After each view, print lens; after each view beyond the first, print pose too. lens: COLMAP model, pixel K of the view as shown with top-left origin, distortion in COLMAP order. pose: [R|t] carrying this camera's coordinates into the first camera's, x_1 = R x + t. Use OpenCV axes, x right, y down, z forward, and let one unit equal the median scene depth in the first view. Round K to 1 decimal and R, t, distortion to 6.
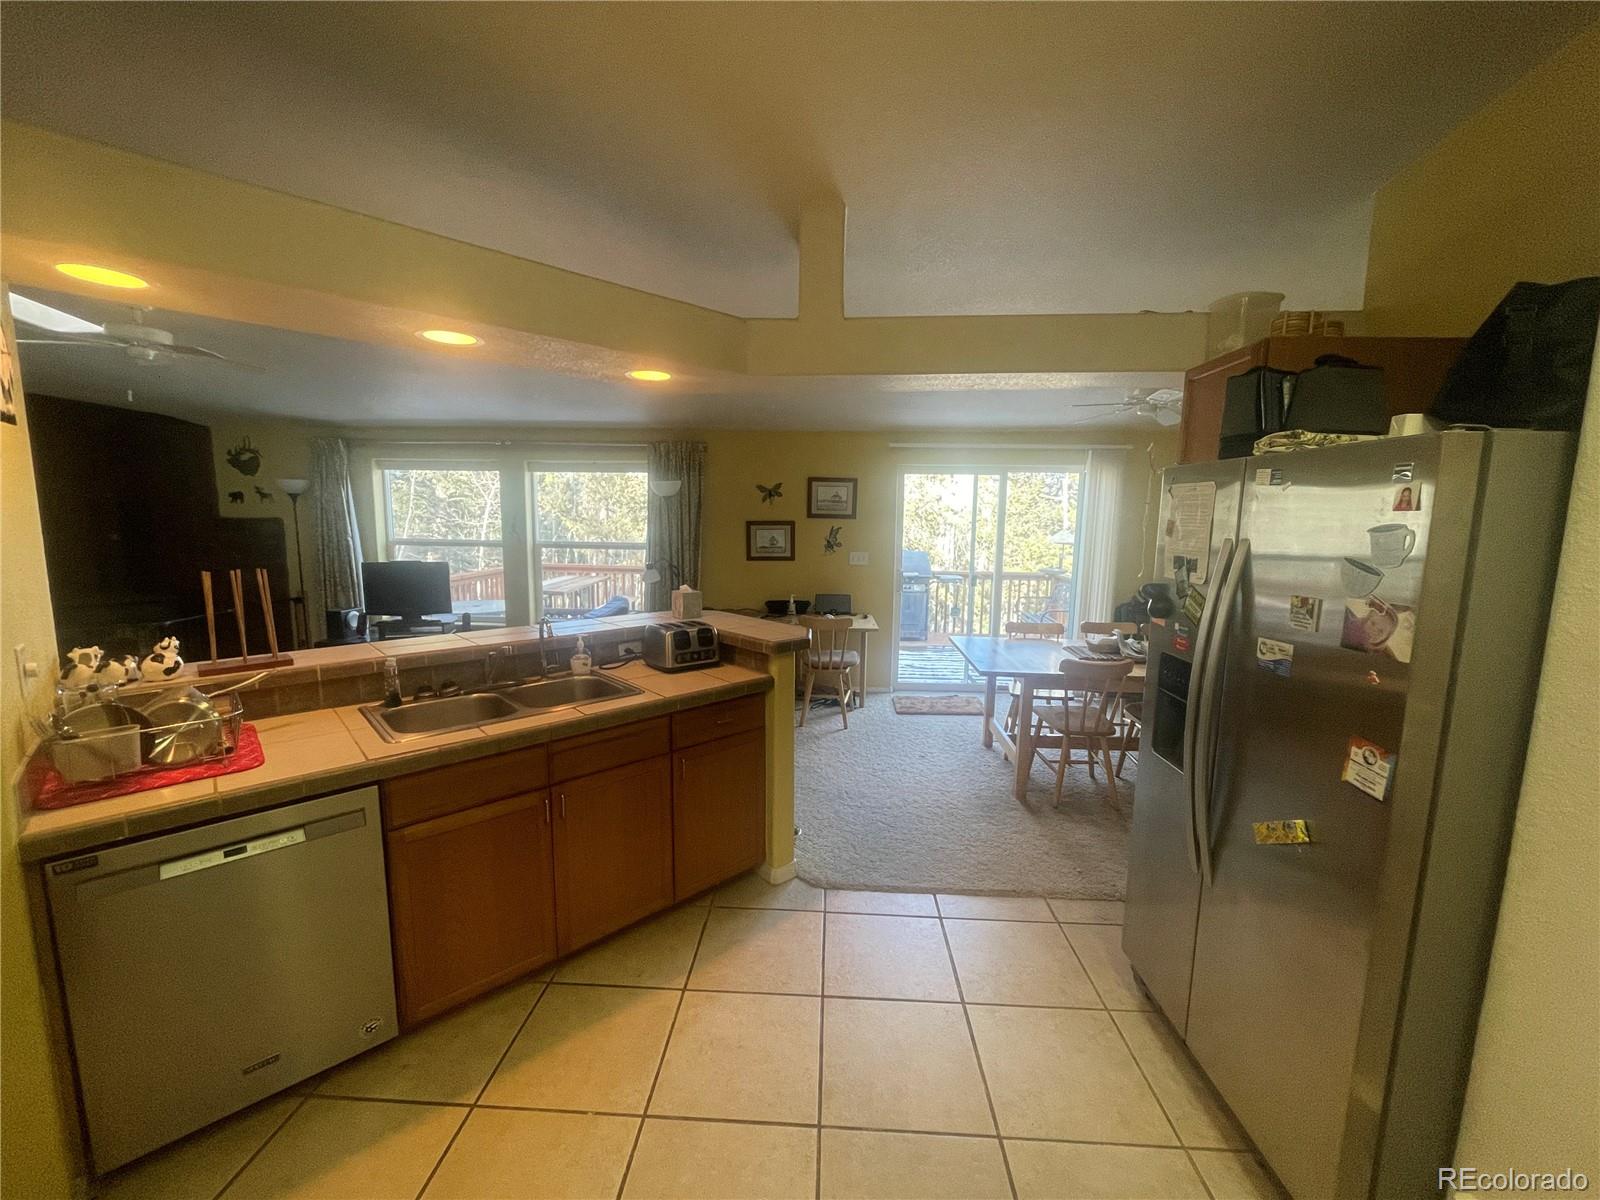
lens RADIAL K [[645.8, 0, 795.1], [0, 645.8, 602.0], [0, 0, 1]] dist [-0.003043, -0.001154]
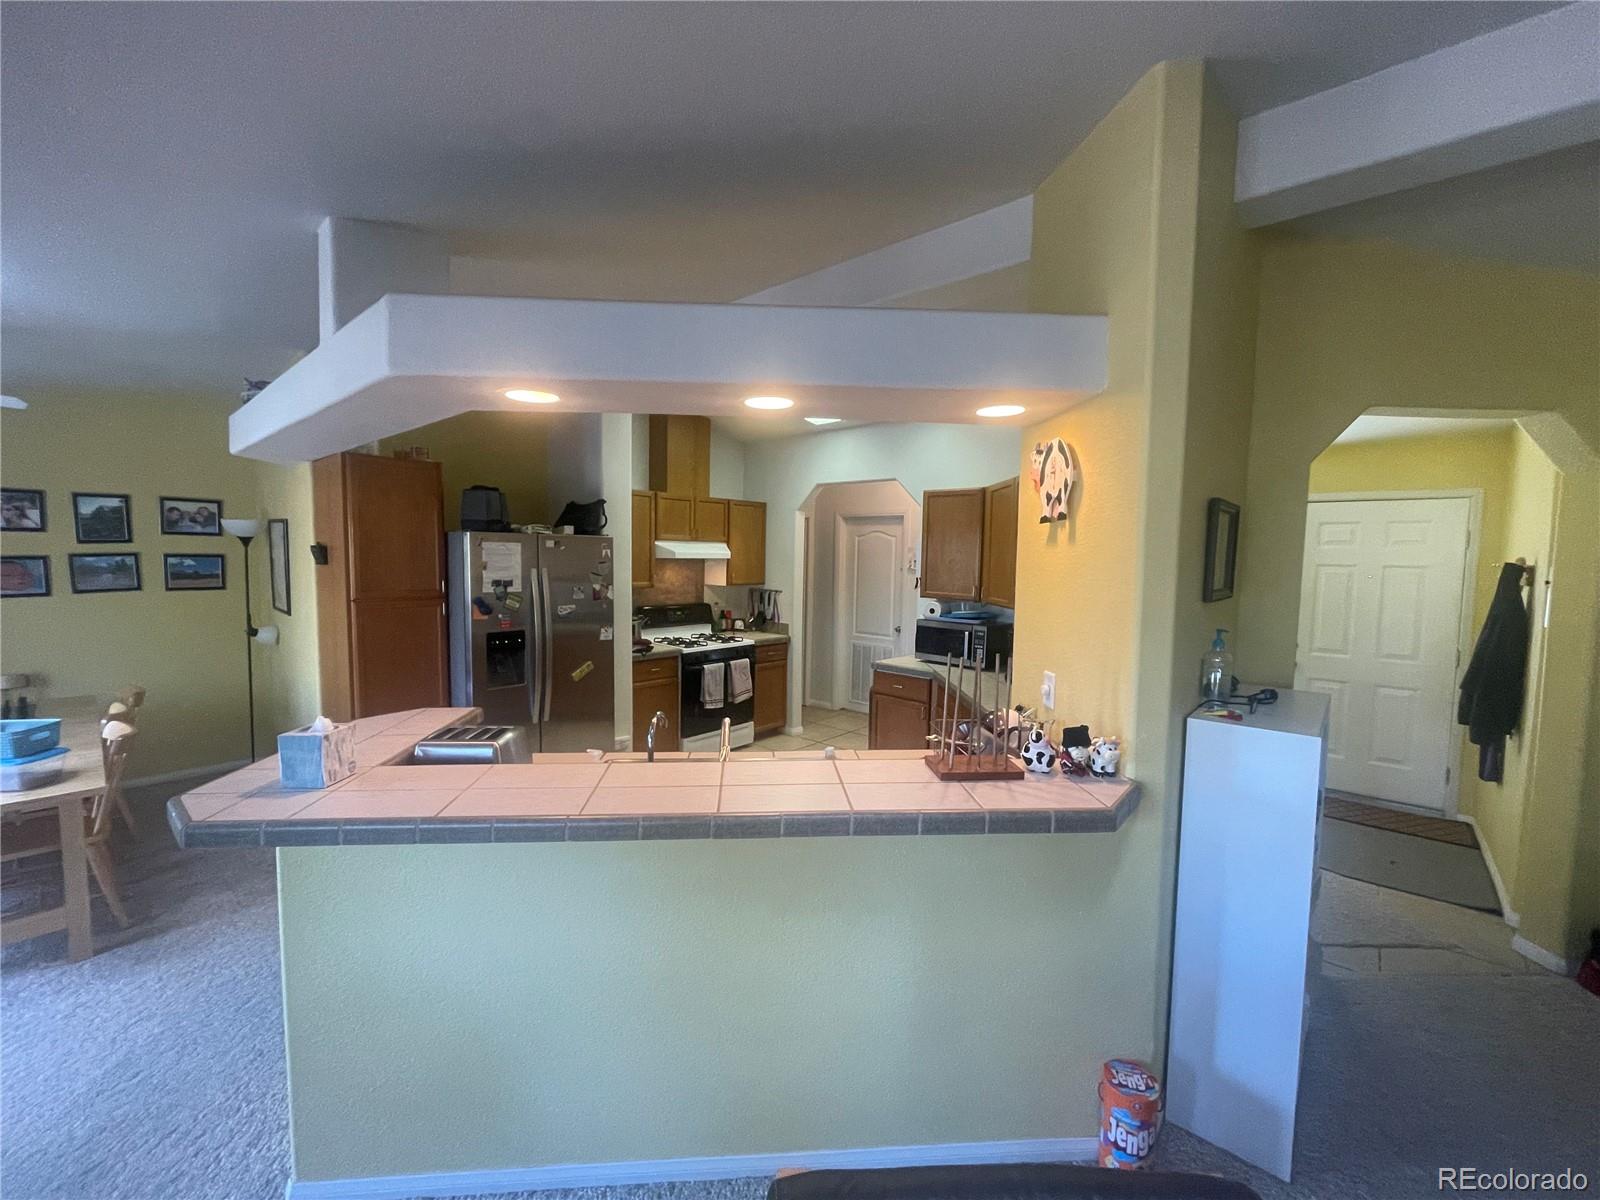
lens RADIAL K [[645.8, 0, 798.1], [0, 645.8, 603.4], [0, 0, 1]] dist [-0.003043, -0.001154]
pose [[-0.788694, -0.073626, 0.610361, -0.439622], [0.057553, 0.979601, 0.192535, -0.109326], [-0.612086, 0.186979, -0.768368, 0.661453]]
